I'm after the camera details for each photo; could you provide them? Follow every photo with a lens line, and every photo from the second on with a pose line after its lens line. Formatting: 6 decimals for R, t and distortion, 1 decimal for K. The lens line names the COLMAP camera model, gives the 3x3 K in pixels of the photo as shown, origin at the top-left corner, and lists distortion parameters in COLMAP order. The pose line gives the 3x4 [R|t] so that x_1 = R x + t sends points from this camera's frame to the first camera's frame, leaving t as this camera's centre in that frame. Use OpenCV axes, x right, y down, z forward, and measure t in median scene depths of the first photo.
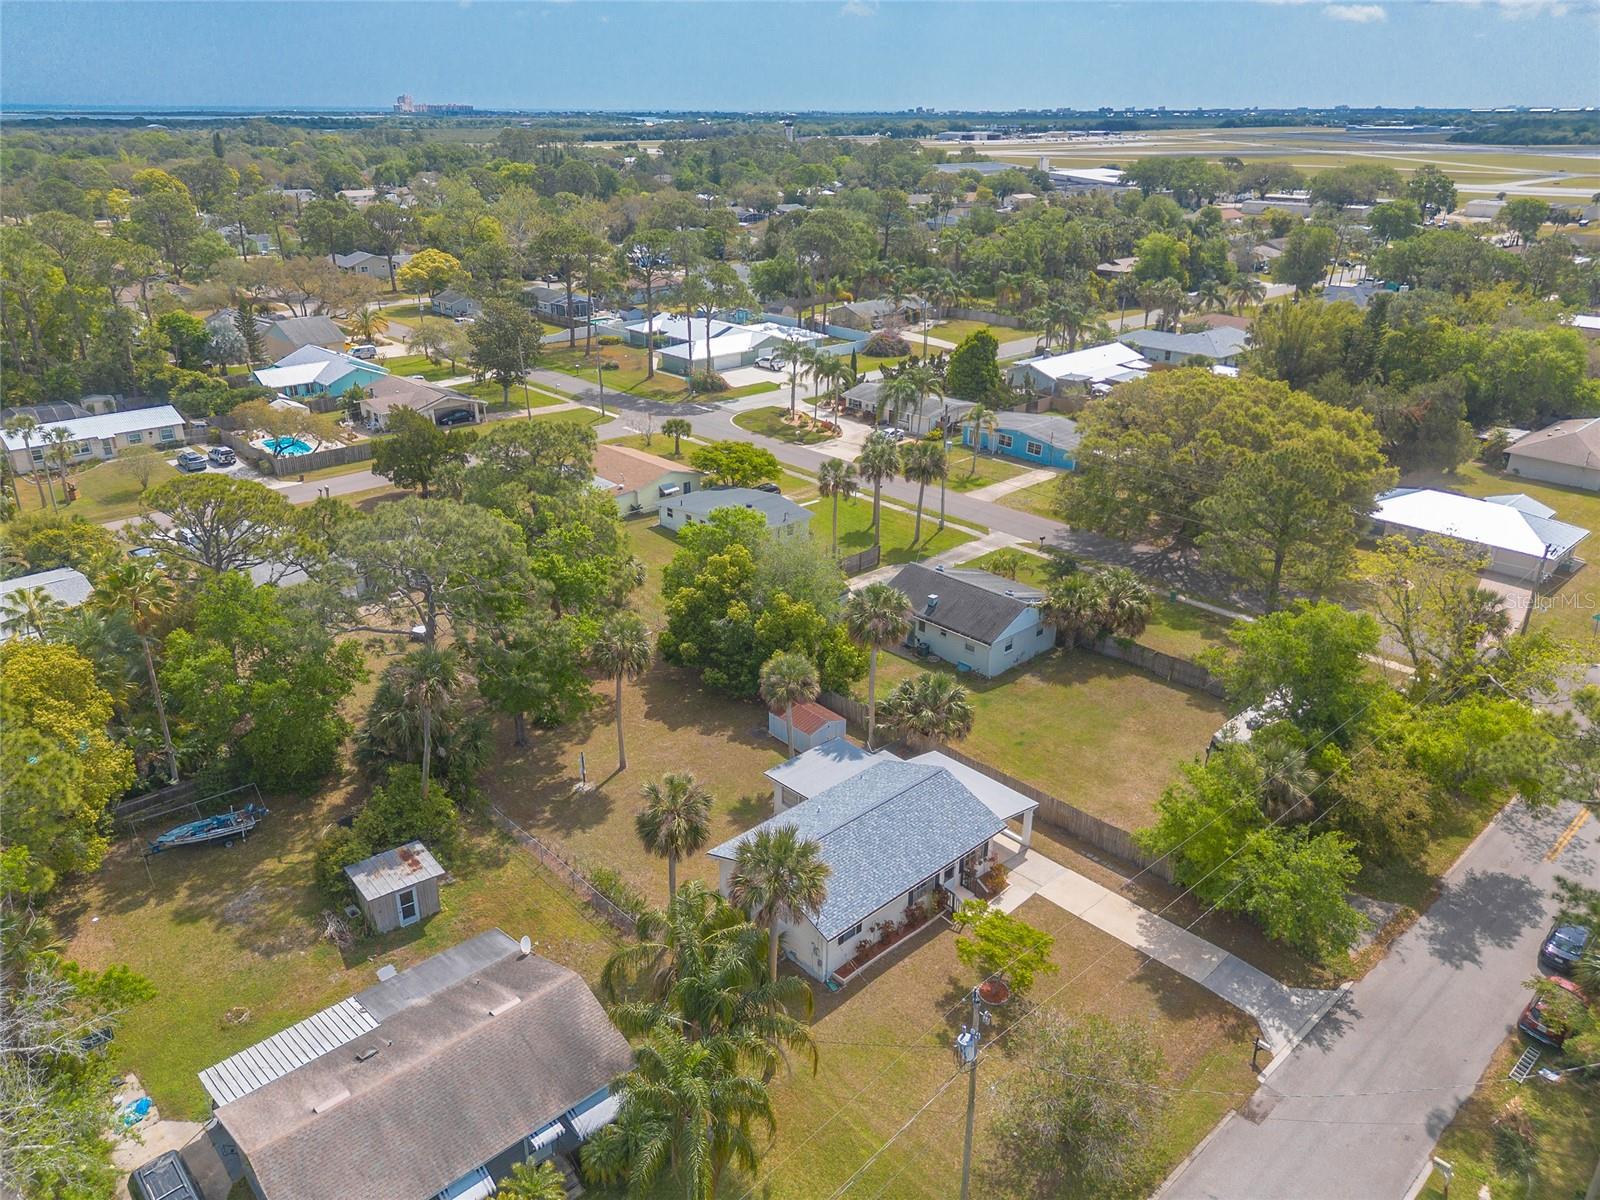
lens RADIAL K [[1118.4, 0, 797.7], [0, 1118.4, 608.5], [0, 0, 1]] dist [0.076350, -0.084593]
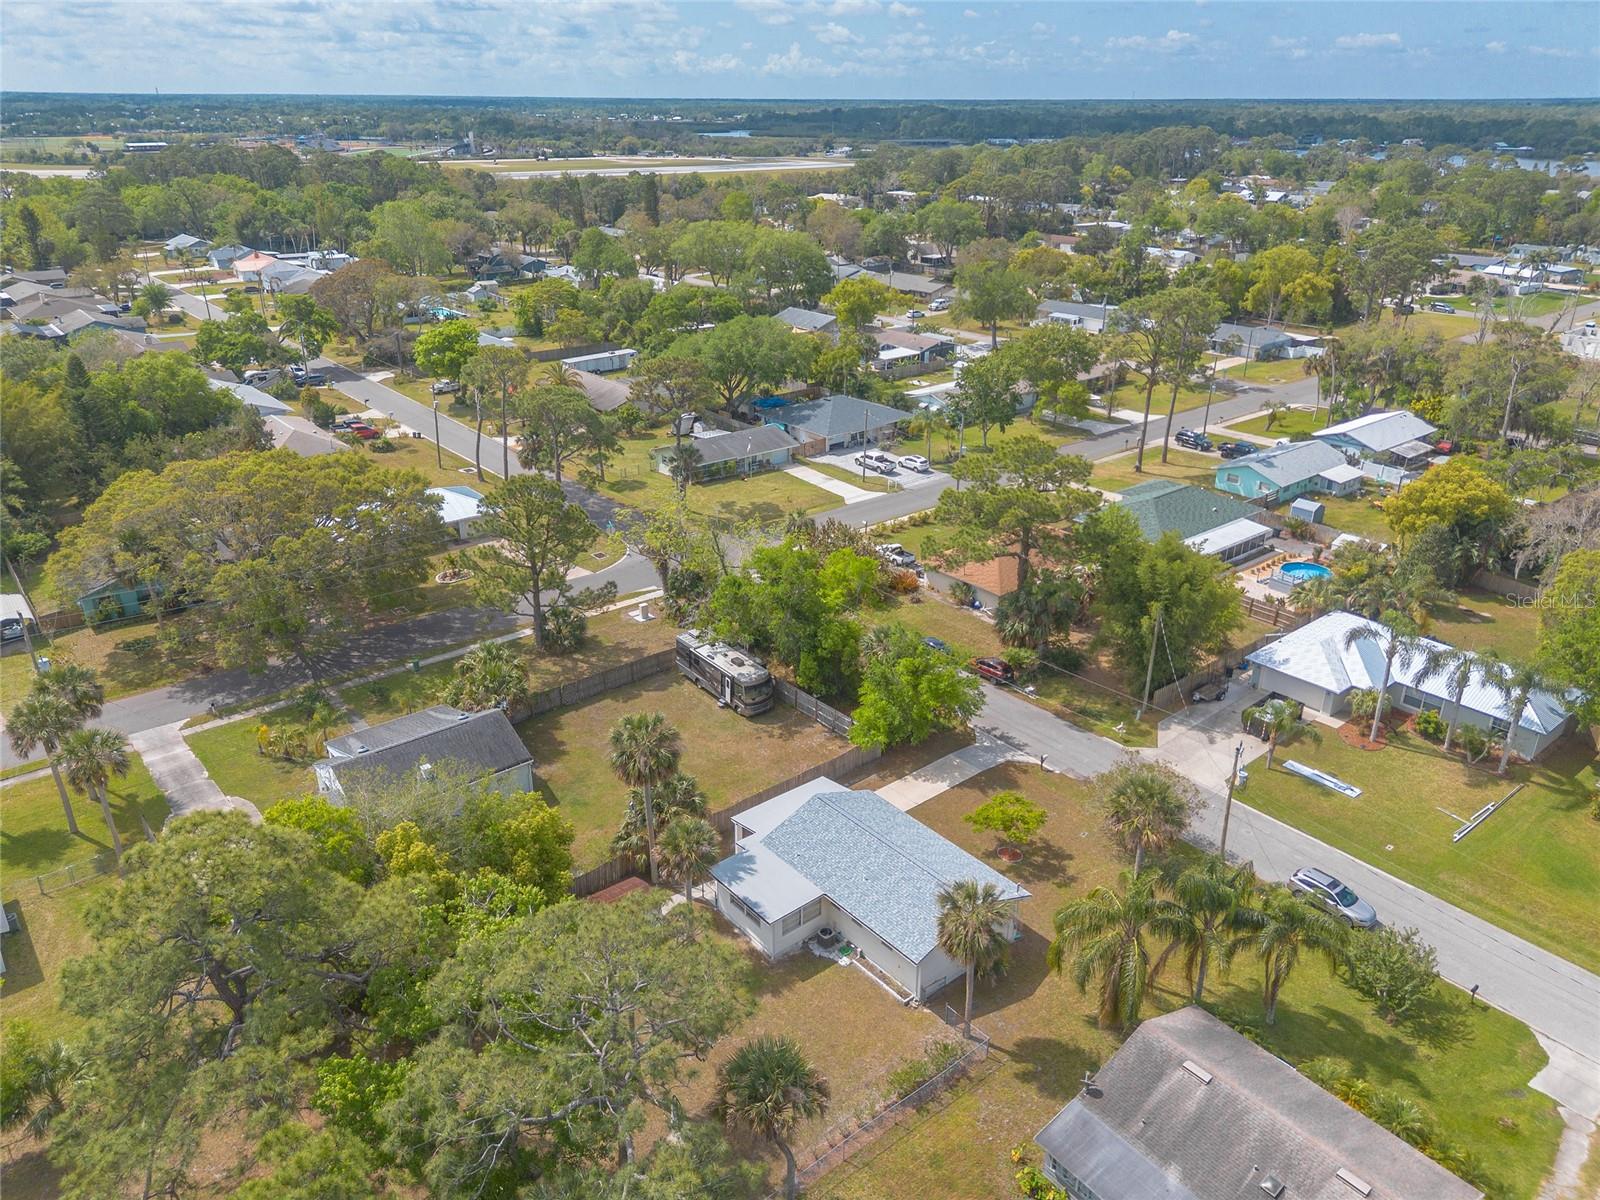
lens RADIAL K [[1118.4, 0, 797.7], [0, 1118.4, 608.5], [0, 0, 1]] dist [0.076350, -0.084593]
pose [[0.065995, -0.410452, 0.909491, -0.466160], [0.399828, 0.845982, 0.352778, -0.239147], [-0.914211, 0.340358, 0.219940, 0.411373]]
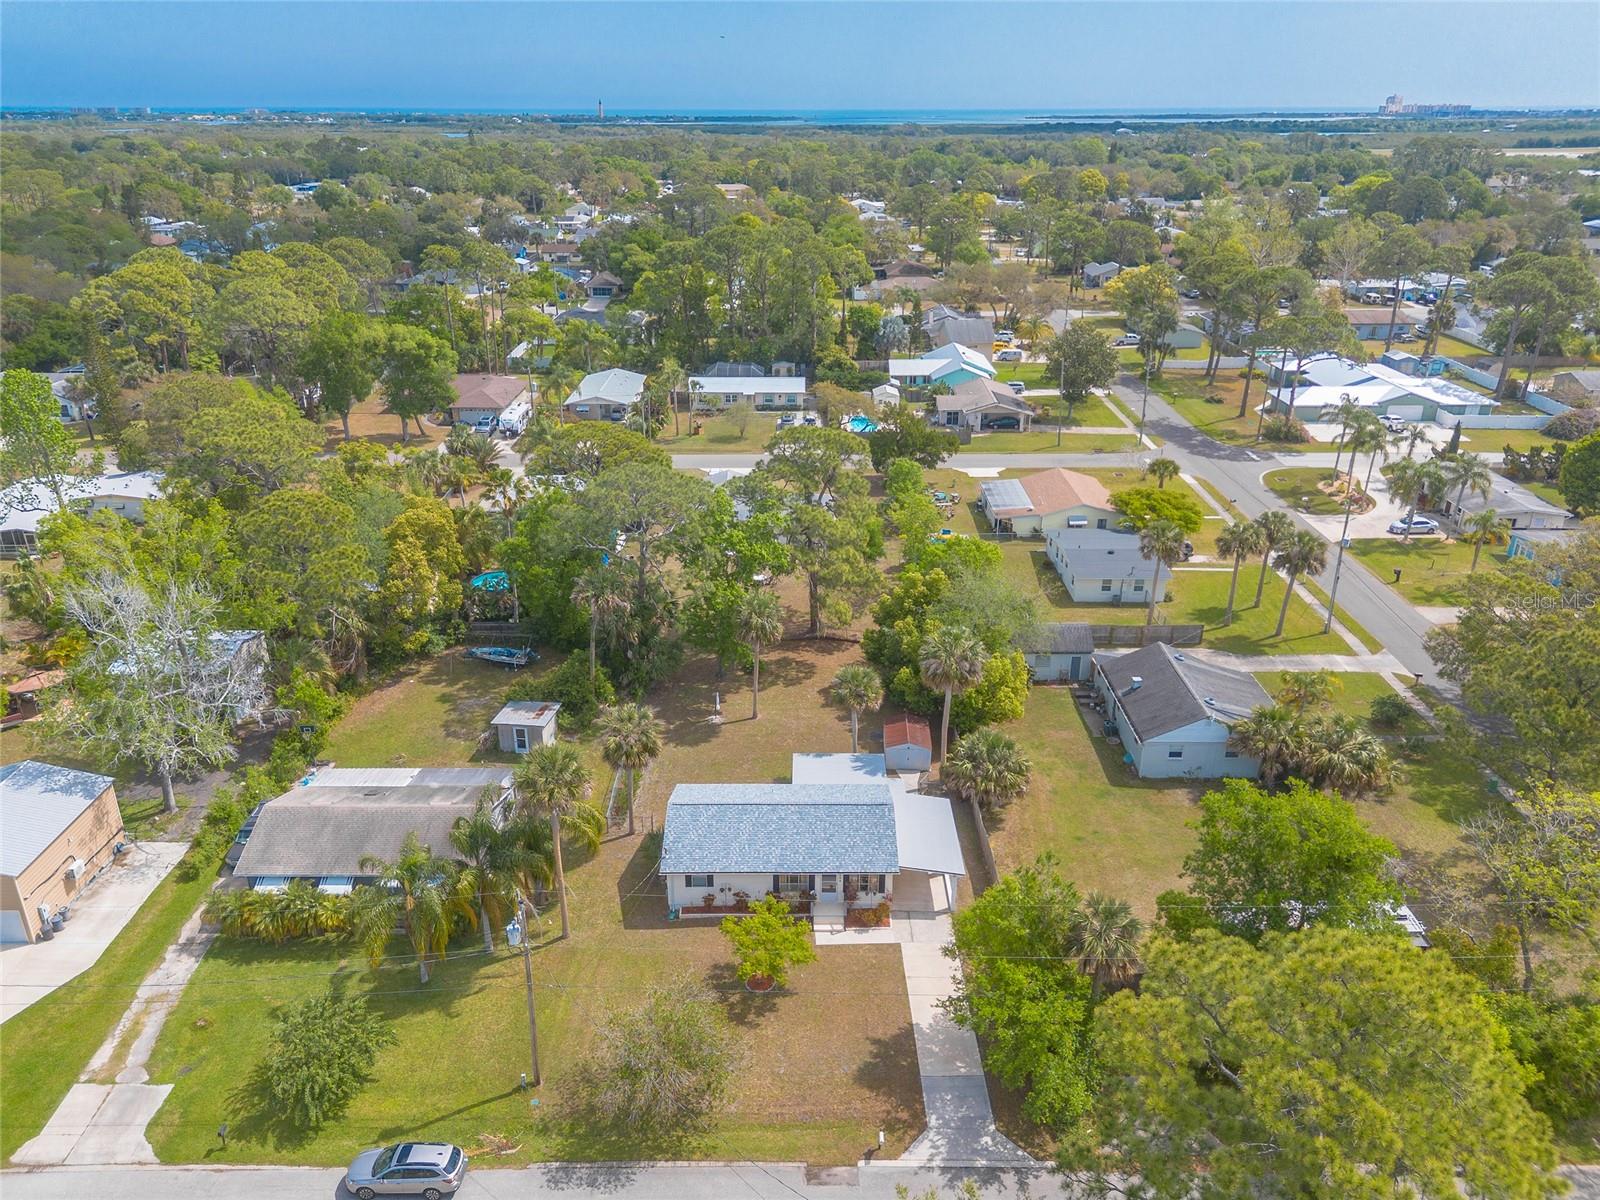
lens RADIAL K [[1130.3, 0, 802.9], [0, 1130.3, 592.6], [0, 0, 1]] dist [0.058040, -0.048434]
pose [[0.732196, 0.261640, -0.628835, 0.400232], [-0.271813, 0.958812, 0.082444, -0.066439], [0.624506, 0.110560, 0.773155, 0.054585]]
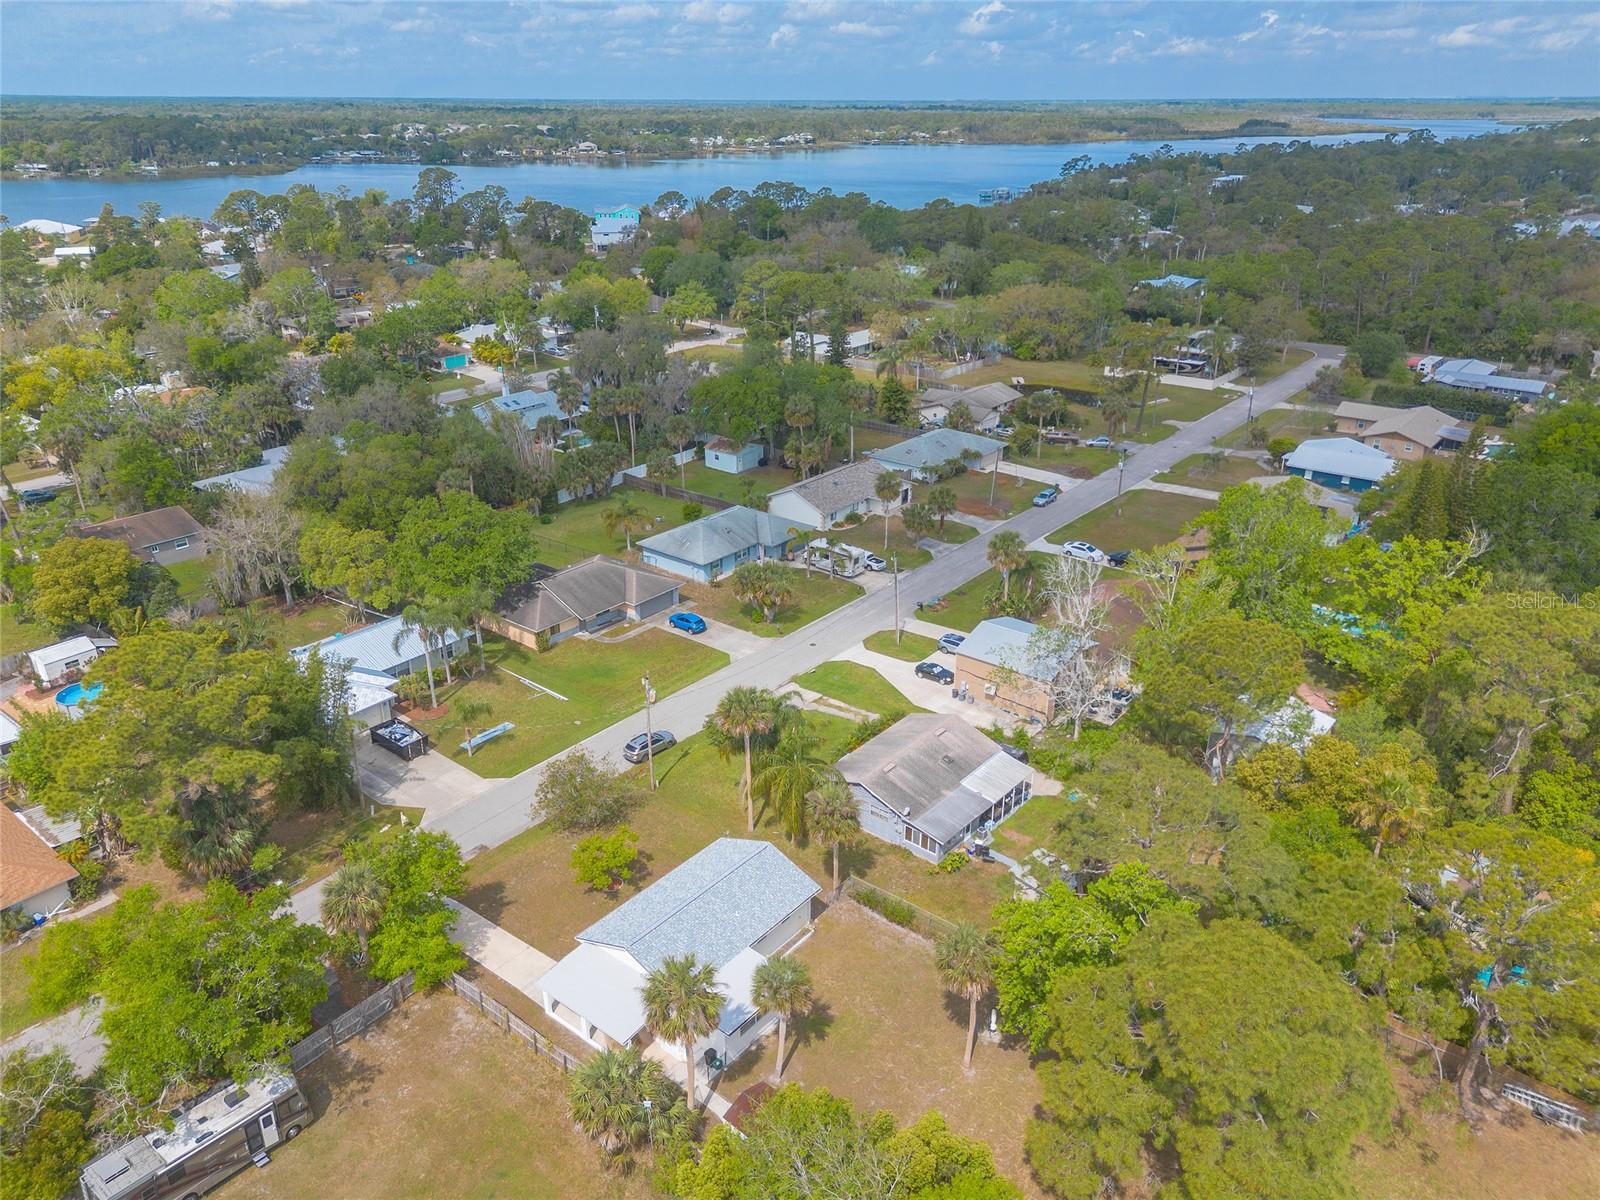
lens RADIAL K [[1136.5, 0, 800.0], [0, 1136.5, 600.0], [0, 0, 1]] dist [0.060138, -0.066697]
pose [[-0.989567, 0.051721, -0.134473, 0.054302], [-0.063512, 0.681169, 0.729366, -0.514222], [0.129322, 0.730297, -0.670777, 0.874395]]
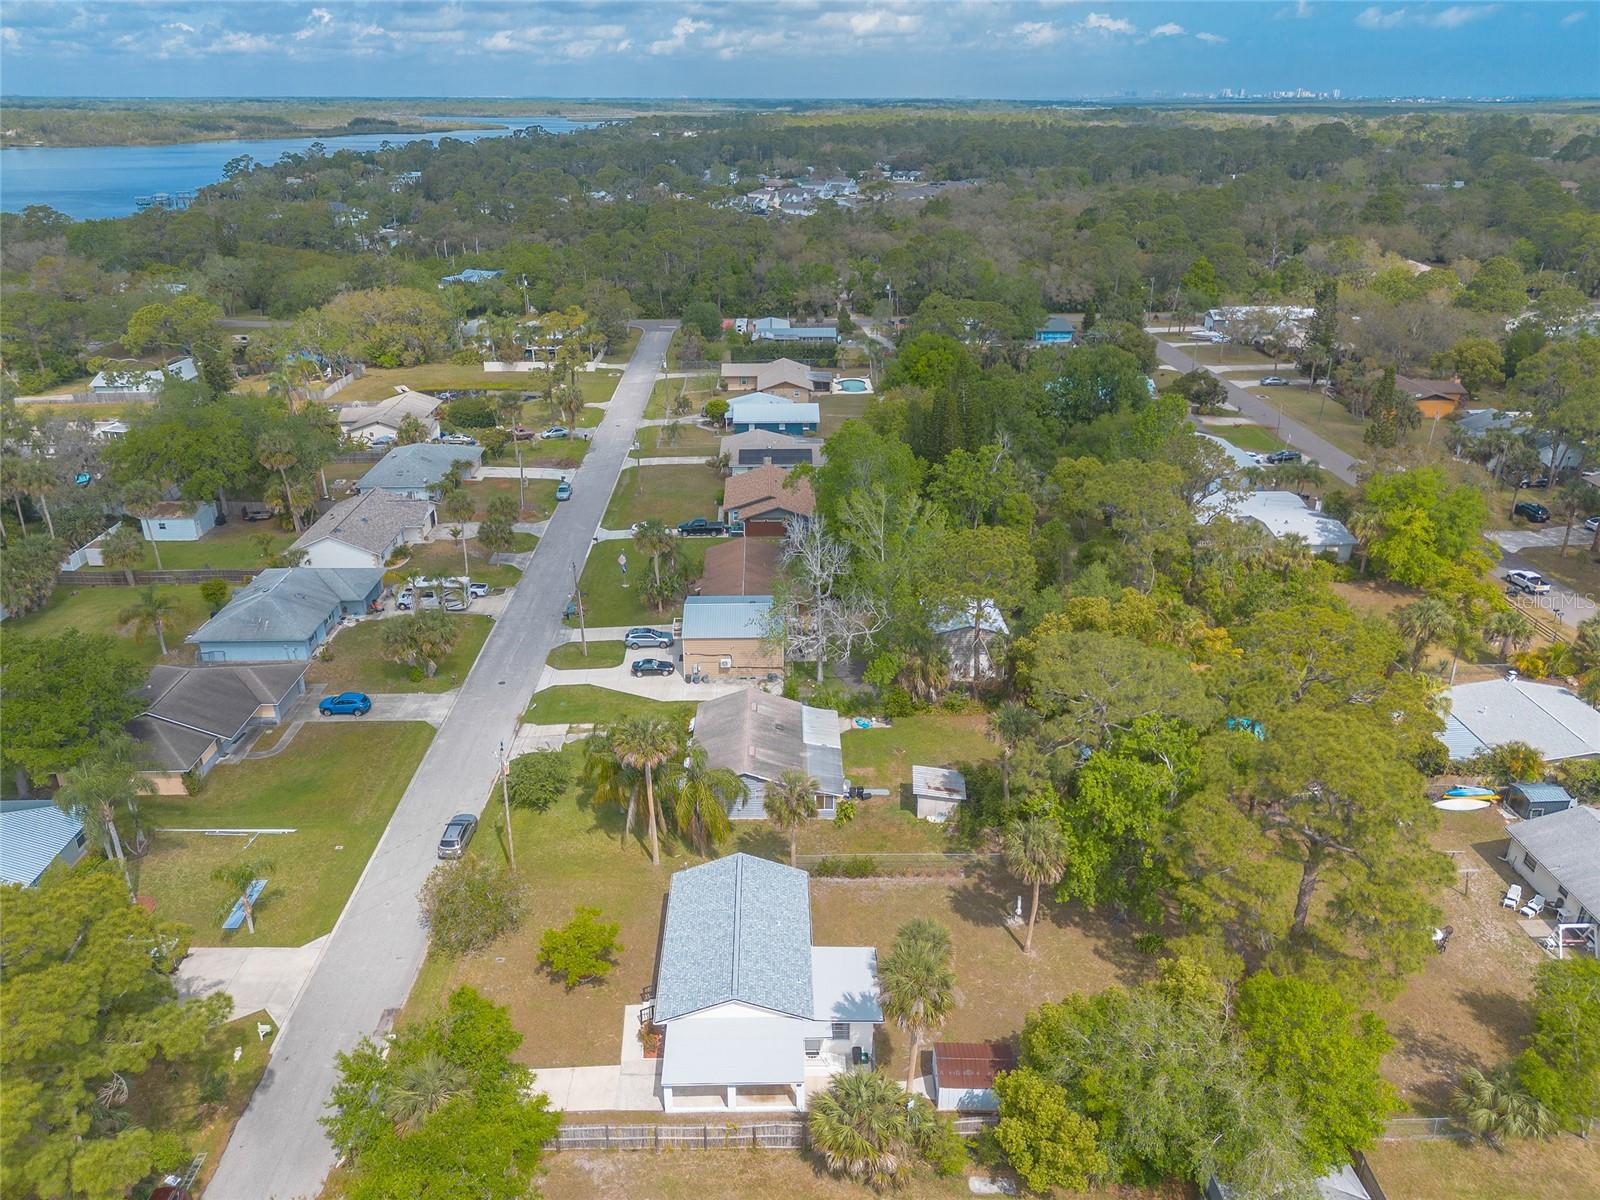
lens RADIAL K [[1136.5, 0, 800.0], [0, 1136.5, 600.0], [0, 0, 1]] dist [0.060138, -0.066697]
pose [[-0.662565, 0.293703, -0.689018, 0.397001], [-0.305123, 0.734283, 0.606406, -0.433811], [0.684038, 0.612019, -0.396895, 0.709525]]
